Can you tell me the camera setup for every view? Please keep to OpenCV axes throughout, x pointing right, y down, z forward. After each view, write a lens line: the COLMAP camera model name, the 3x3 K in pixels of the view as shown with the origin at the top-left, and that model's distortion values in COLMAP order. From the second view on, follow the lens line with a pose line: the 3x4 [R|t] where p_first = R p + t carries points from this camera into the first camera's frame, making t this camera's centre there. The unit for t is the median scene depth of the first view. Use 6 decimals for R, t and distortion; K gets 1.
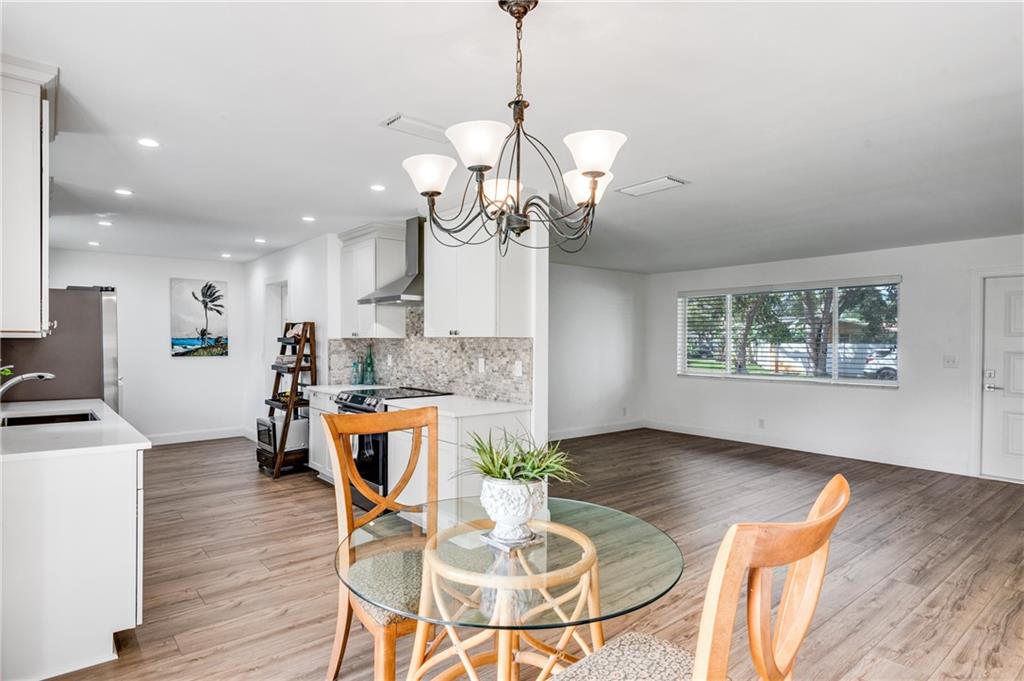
lens RADIAL K [[555.6, 0, 510.8], [0, 555.6, 342.9], [0, 0, 1]] dist [0.037621, -0.030257]
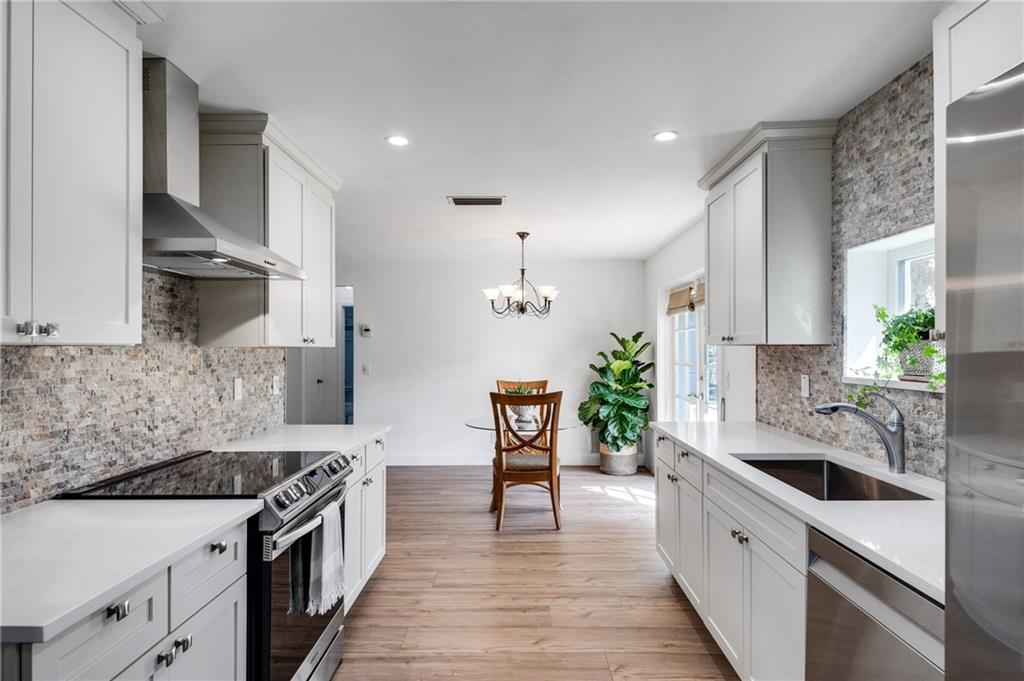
lens RADIAL K [[555.6, 0, 510.8], [0, 555.6, 342.9], [0, 0, 1]] dist [0.037621, -0.030257]
pose [[-0.753168, 0.005507, 0.657805, -0.573566], [0.002007, 0.999980, -0.006073, -0.007501], [-0.657825, -0.003254, -0.753164, 1.010232]]
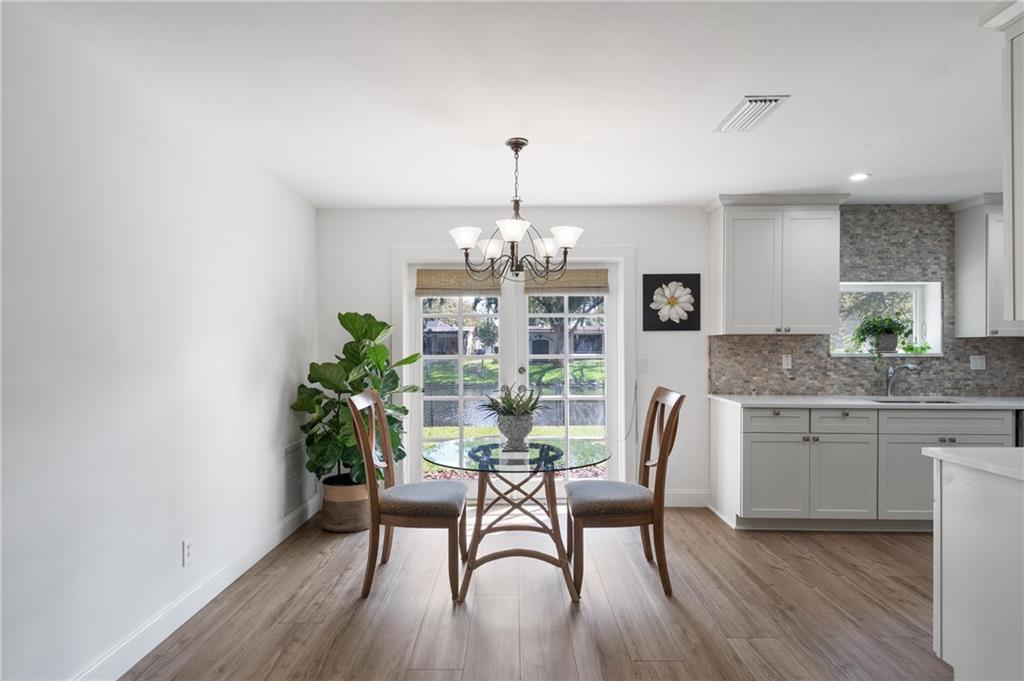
lens RADIAL K [[561.2, 0, 516.1], [0, 561.2, 347.6], [0, 0, 1]] dist [0.017957, -0.000451]
pose [[-0.650656, -0.001592, -0.759371, 0.422478], [-0.002004, 0.999998, -0.000379, 0.010103], [0.759370, 0.001275, -0.650657, 0.674732]]
